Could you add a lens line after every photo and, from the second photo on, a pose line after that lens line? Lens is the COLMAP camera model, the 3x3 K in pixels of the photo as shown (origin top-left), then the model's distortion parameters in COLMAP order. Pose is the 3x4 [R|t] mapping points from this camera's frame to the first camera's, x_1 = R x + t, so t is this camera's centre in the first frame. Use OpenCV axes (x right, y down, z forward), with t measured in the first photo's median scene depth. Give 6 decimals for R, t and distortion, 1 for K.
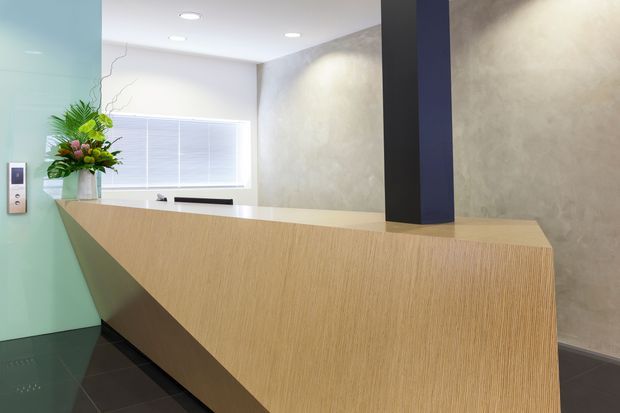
lens RADIAL K [[523.6, 0, 328.0], [0, 523.6, 187.3], [0, 0, 1]] dist [0.019744, 0.008492]
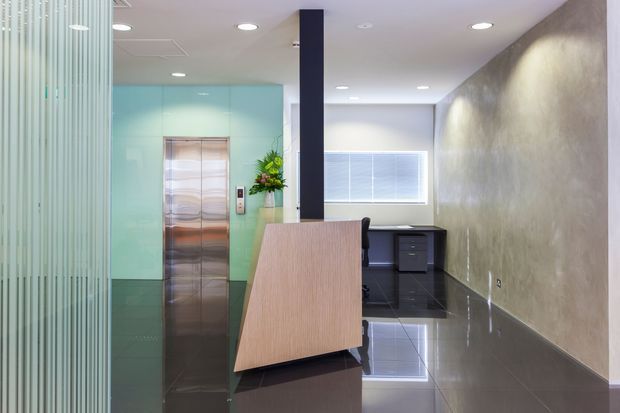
lens RADIAL K [[523.6, 0, 337.3], [0, 523.6, 243.6], [0, 0, 1]] dist [0.019744, 0.008492]
pose [[0.805061, 0.064904, -0.589630, 0.762024], [-0.021134, 0.996503, 0.080837, -0.001672], [0.592815, -0.052617, 0.803618, -0.286069]]
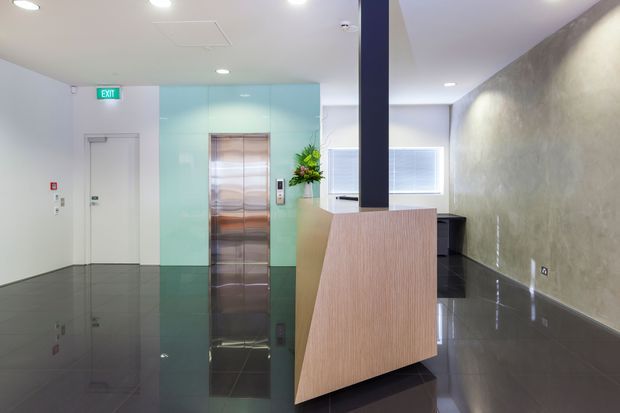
lens RADIAL K [[391.7, 0, 332.5], [0, 391.7, 223.8], [0, 0, 1]] dist [0.006822, 0.002315]
pose [[0.791921, 0.052250, -0.608383, 0.465849], [-0.010472, 0.997348, 0.072025, 0.014479], [0.610533, -0.050667, 0.790368, -0.063834]]
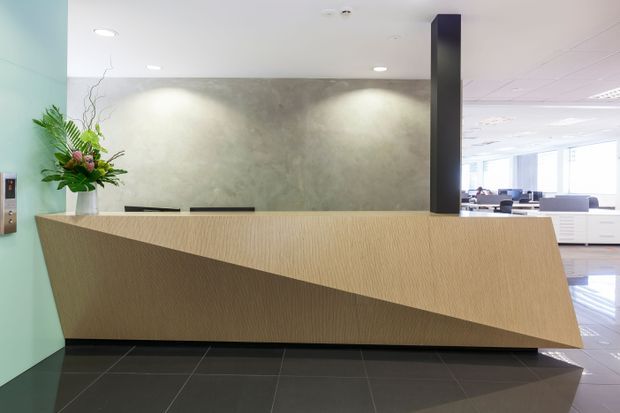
lens RADIAL K [[391.7, 0, 306.1], [0, 391.7, 221.4], [0, 0, 1]] dist [0.006822, 0.002315]
pose [[0.633020, -0.060931, 0.771733, -0.737824], [0.007736, 0.997346, 0.072399, -0.010769], [-0.774096, -0.039860, 0.631812, 0.229028]]
